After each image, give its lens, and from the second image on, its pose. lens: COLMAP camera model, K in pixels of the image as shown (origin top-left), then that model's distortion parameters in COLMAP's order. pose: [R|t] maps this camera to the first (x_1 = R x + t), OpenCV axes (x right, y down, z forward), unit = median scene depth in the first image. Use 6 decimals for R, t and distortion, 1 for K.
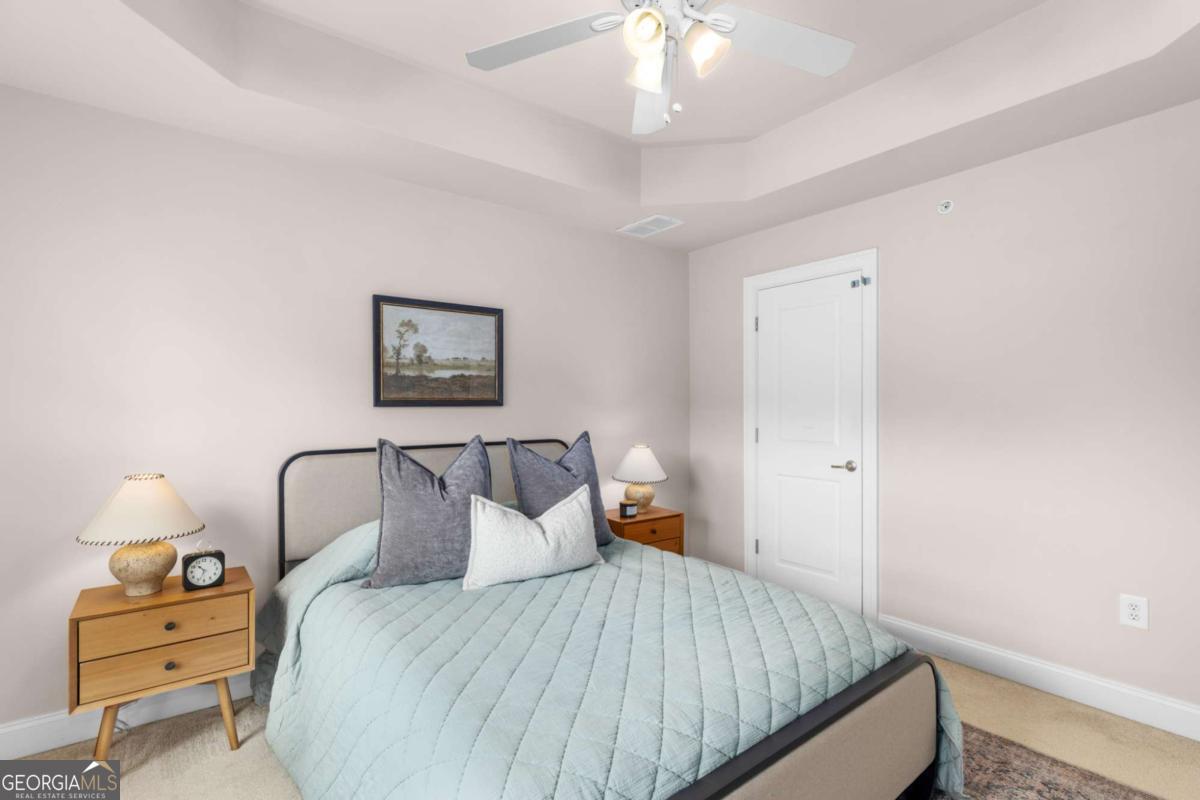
lens RADIAL K [[554.8, 0, 604.8], [0, 554.8, 412.2], [0, 0, 1]] dist [0.009383, -0.001036]
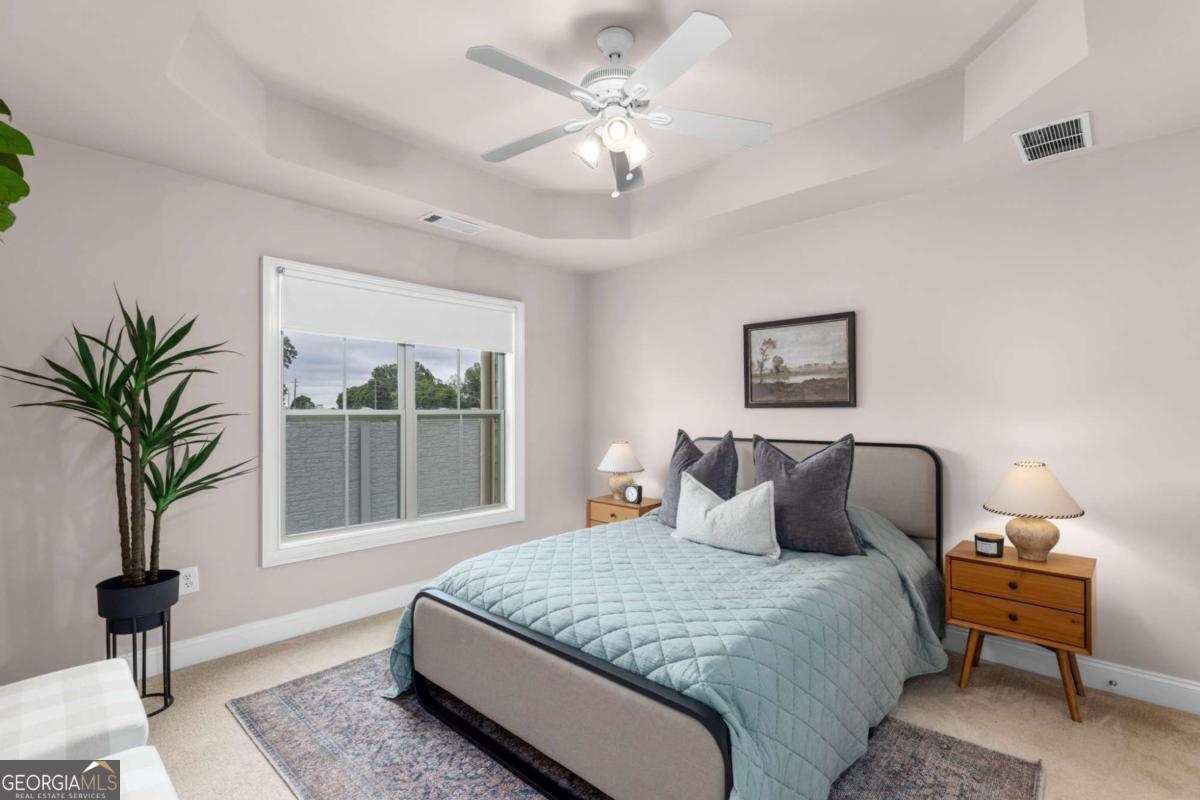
lens RADIAL K [[554.8, 0, 608.7], [0, 554.8, 409.9], [0, 0, 1]] dist [0.009383, -0.001036]
pose [[0.153540, 0.003504, -0.988136, 0.808272], [-0.006159, 0.999978, 0.002589, -0.006300], [0.988123, 0.005689, 0.153558, 0.438279]]
